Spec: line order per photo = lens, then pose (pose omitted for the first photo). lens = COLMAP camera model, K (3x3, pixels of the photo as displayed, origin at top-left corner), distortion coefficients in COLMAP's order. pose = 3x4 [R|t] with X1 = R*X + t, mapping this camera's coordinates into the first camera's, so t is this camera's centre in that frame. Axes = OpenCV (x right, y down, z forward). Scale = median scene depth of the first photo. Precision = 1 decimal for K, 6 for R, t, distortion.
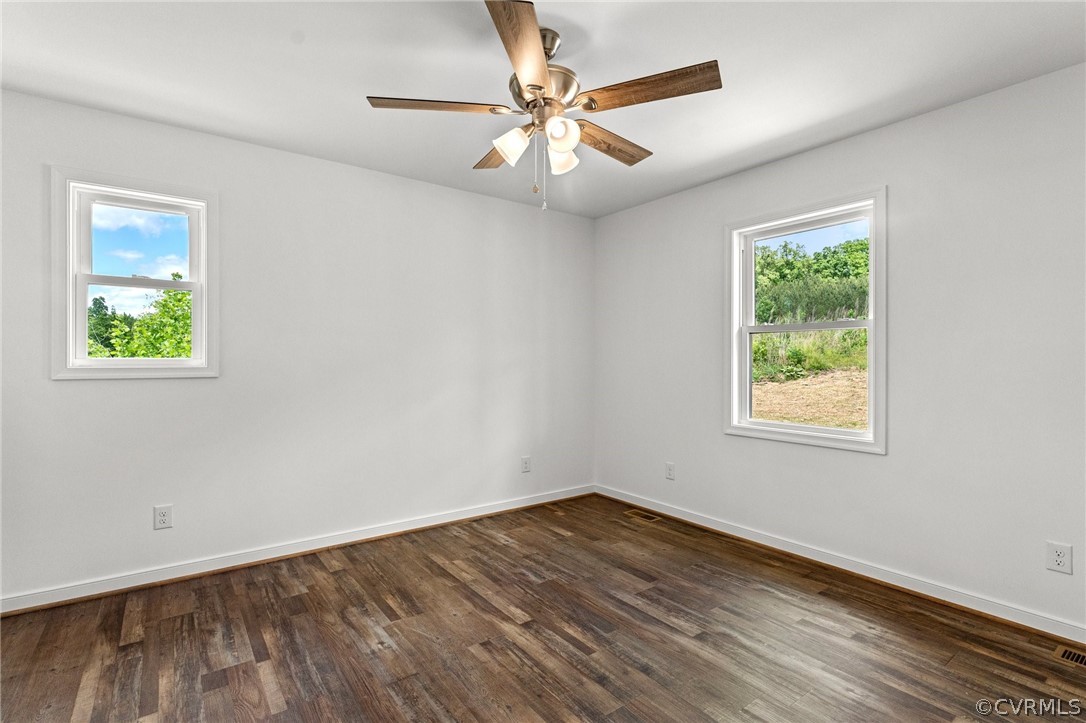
lens RADIAL K [[510.8, 0, 539.5], [0, 510.8, 359.3], [0, 0, 1]] dist [-0.010343, 0.001535]
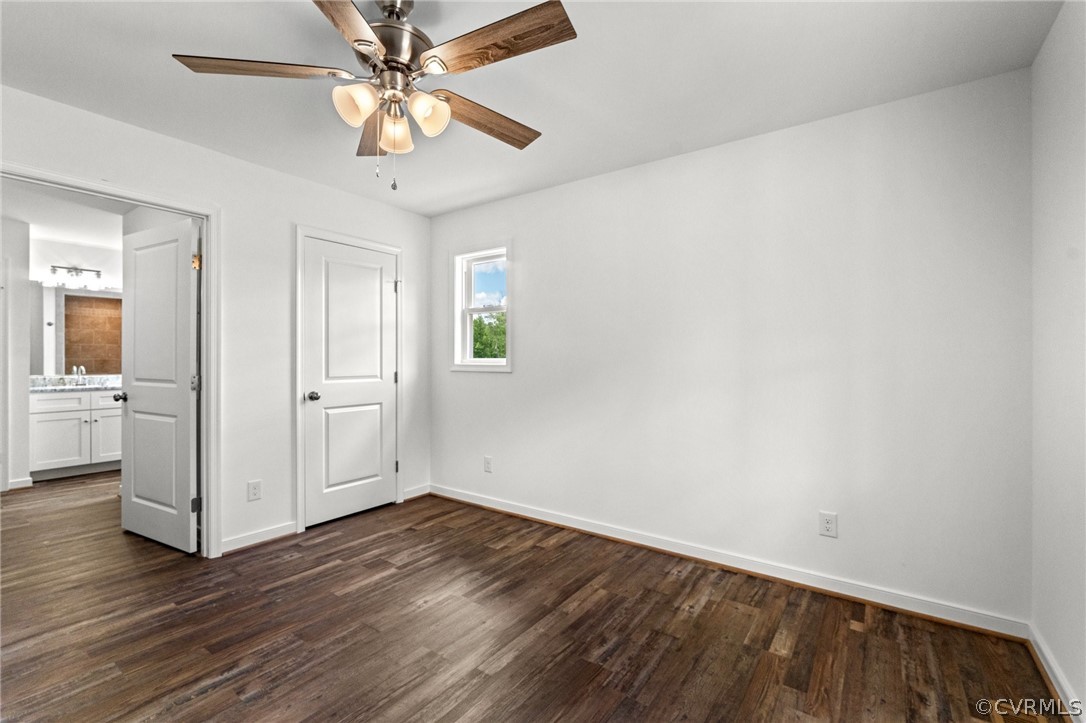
lens RADIAL K [[470.2, 0, 551.3], [0, 470.2, 361.2], [0, 0, 1]] dist [-0.004233, 0.001354]
pose [[0.317063, 0.005189, -0.948390, 0.611163], [-0.000276, 0.999985, 0.005379, -0.002154], [0.948405, -0.001444, 0.317059, 0.707735]]
